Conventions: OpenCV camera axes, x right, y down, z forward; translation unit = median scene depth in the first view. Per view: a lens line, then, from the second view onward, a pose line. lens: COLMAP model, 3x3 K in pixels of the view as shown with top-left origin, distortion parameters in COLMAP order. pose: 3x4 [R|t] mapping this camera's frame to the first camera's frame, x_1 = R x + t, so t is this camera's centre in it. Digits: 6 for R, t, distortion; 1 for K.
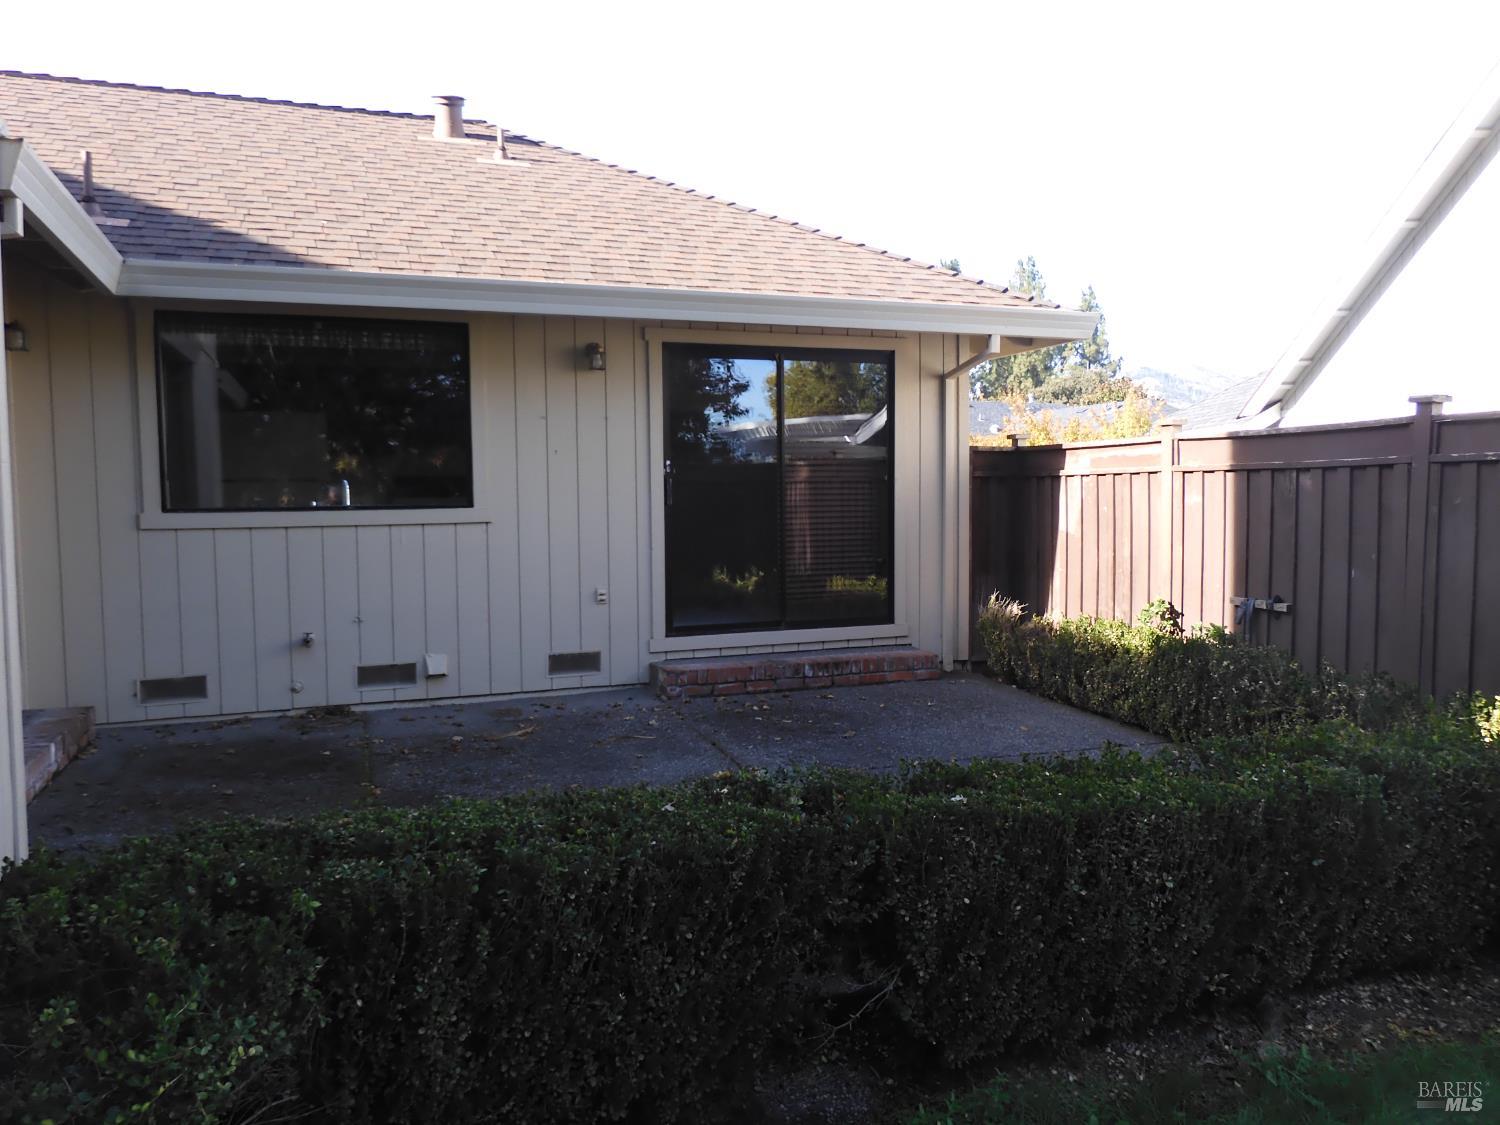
lens RADIAL K [[1089.1, 0, 755.4], [0, 1089.1, 559.3], [0, 0, 1]] dist [-0.009722, 0.019766]
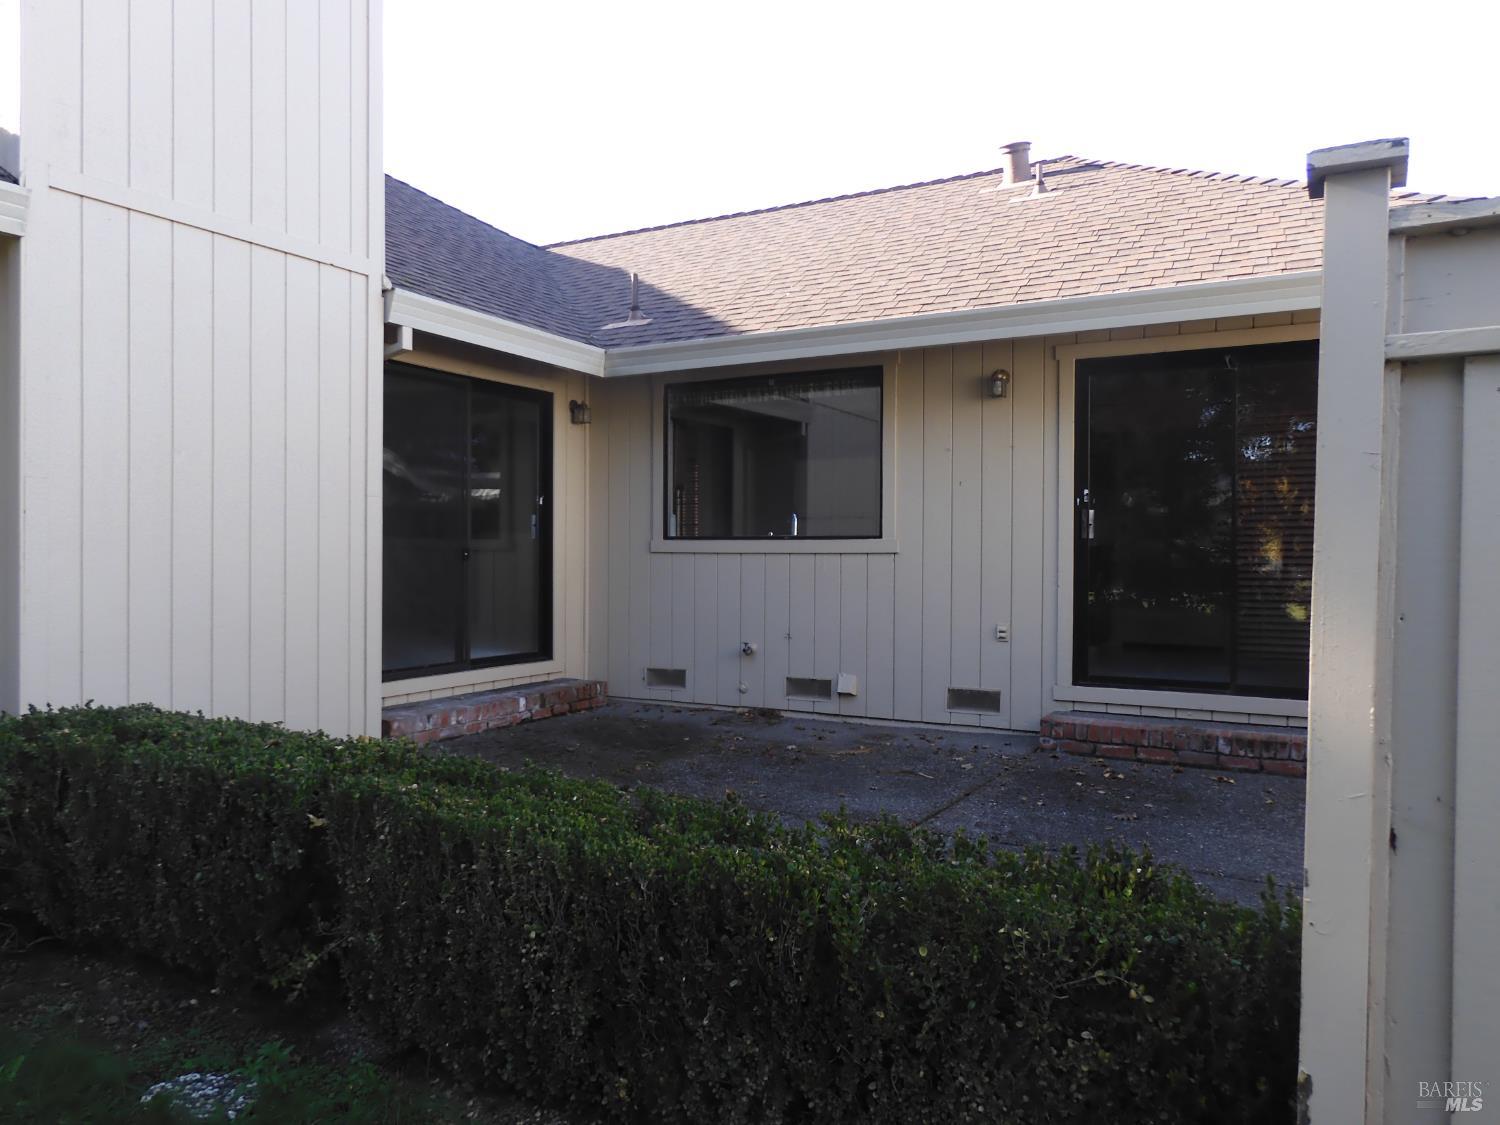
lens RADIAL K [[1089.1, 0, 757.3], [0, 1089.1, 567.6], [0, 0, 1]] dist [-0.009722, 0.019766]
pose [[0.630793, 0.022681, -0.775620, 0.461470], [-0.056295, 0.998276, -0.016591, 0.004246], [0.773907, 0.054129, 0.630982, 0.232763]]
